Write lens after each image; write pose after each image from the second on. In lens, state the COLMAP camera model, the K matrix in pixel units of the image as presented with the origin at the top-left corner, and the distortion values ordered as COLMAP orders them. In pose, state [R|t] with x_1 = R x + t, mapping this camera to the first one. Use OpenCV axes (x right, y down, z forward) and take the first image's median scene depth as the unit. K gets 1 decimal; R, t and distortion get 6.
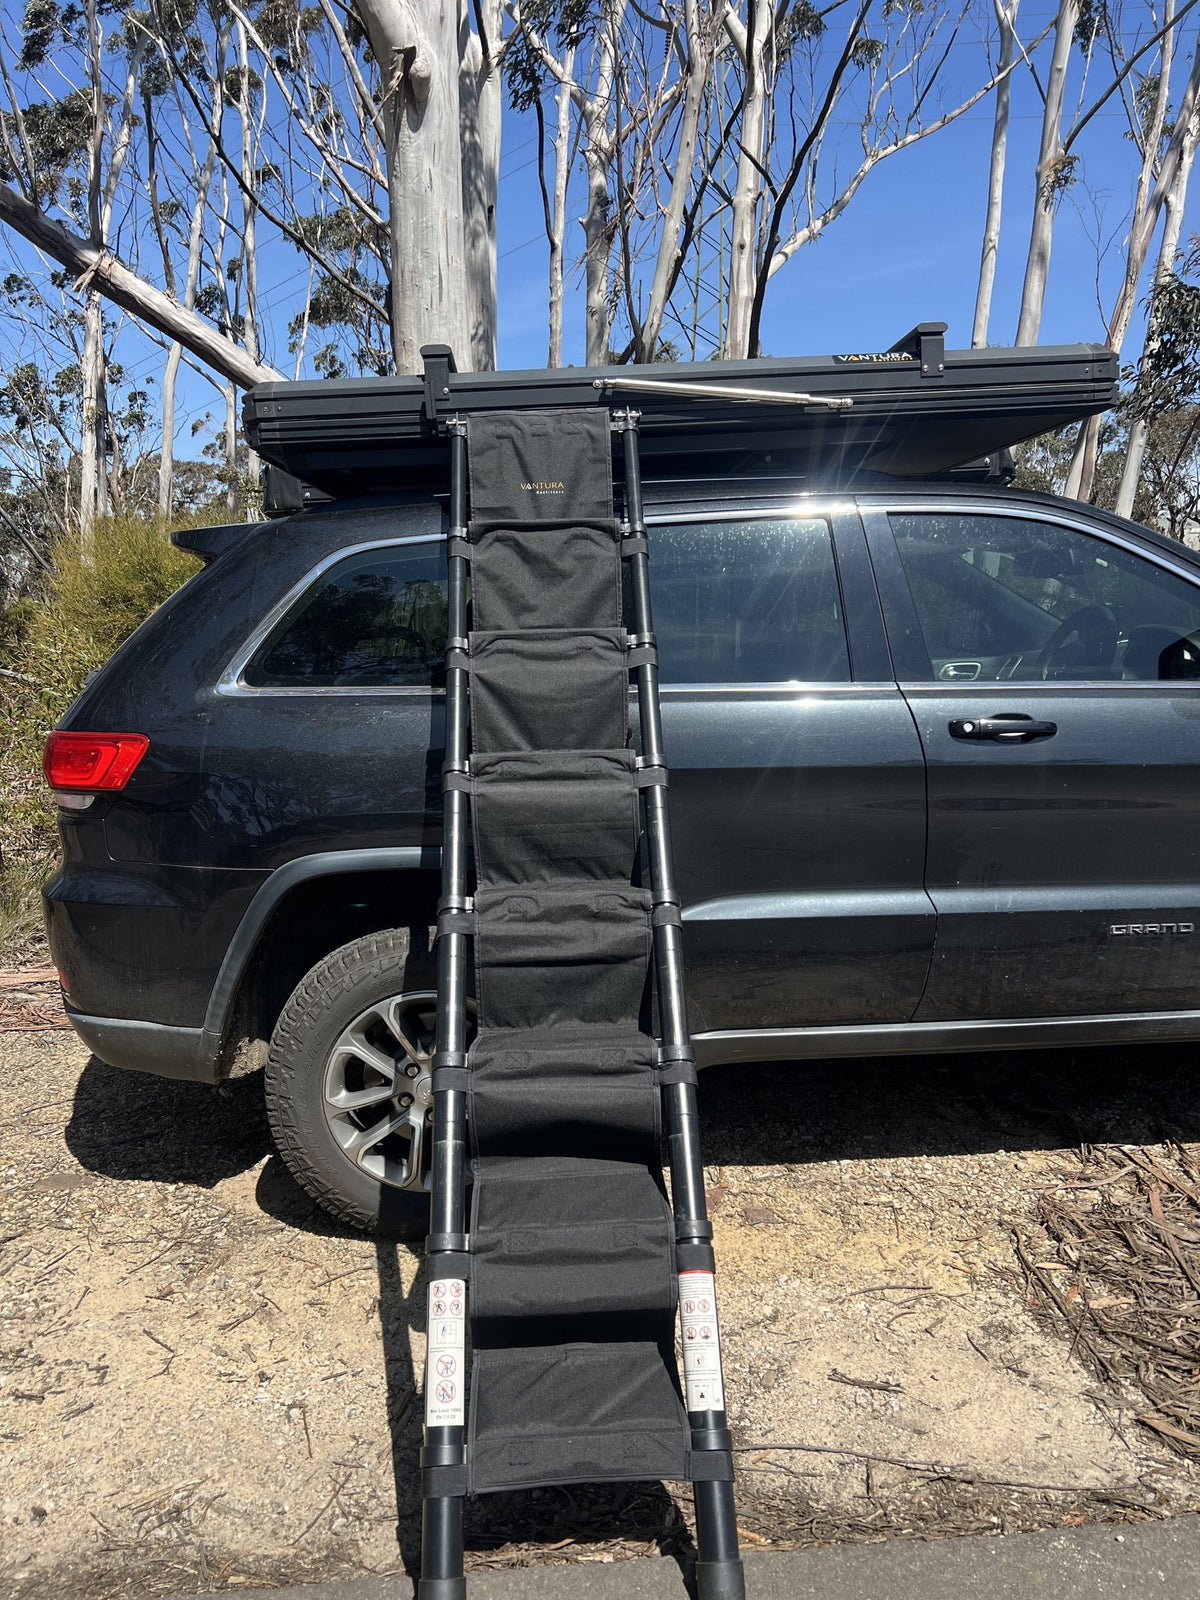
lens RADIAL K [[1255.9, 0, 600.0], [0, 1255.9, 800.0], [0, 0, 1]] dist [0.019389, -0.001850]
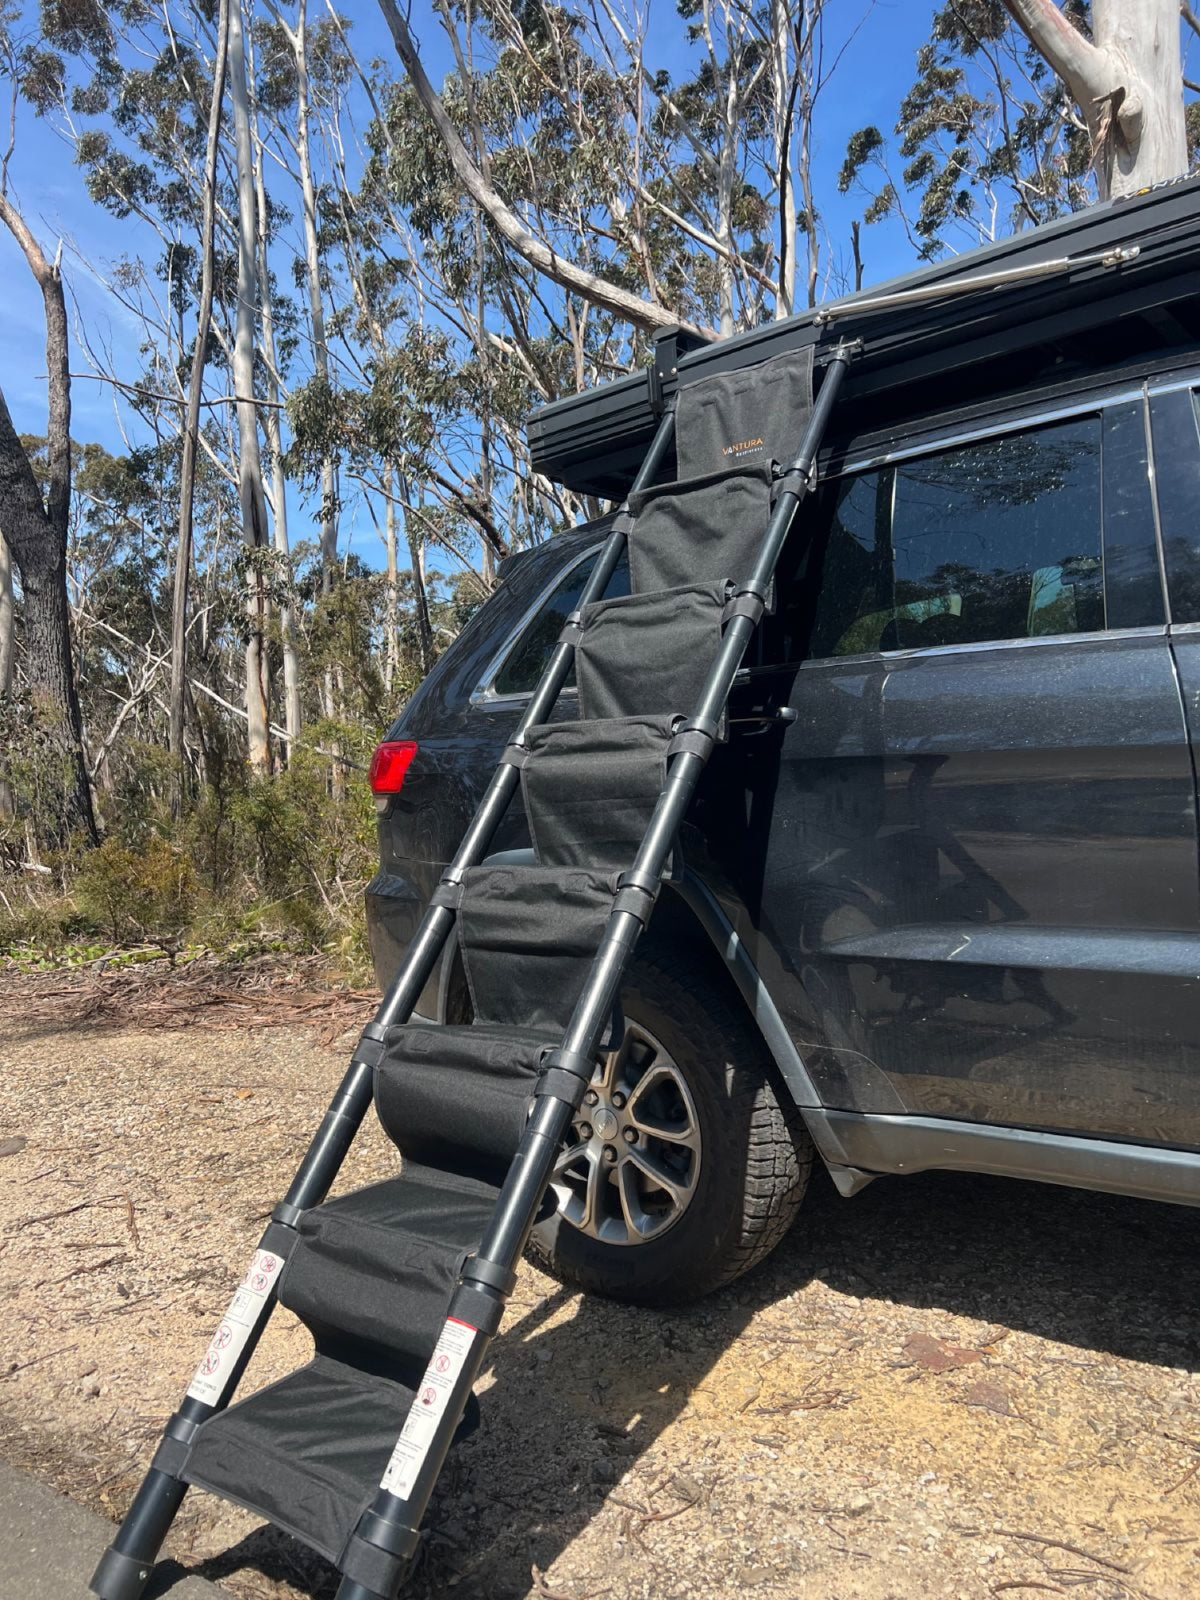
lens RADIAL K [[1253.6, 0, 600.0], [0, 1253.6, 800.0], [0, 0, 1]] dist [0.000028, -0.010388]
pose [[0.721959, -0.012066, -0.691831, 0.511741], [-0.071469, 0.993200, -0.091903, 0.088088], [0.688235, 0.115795, 0.716187, 0.348408]]
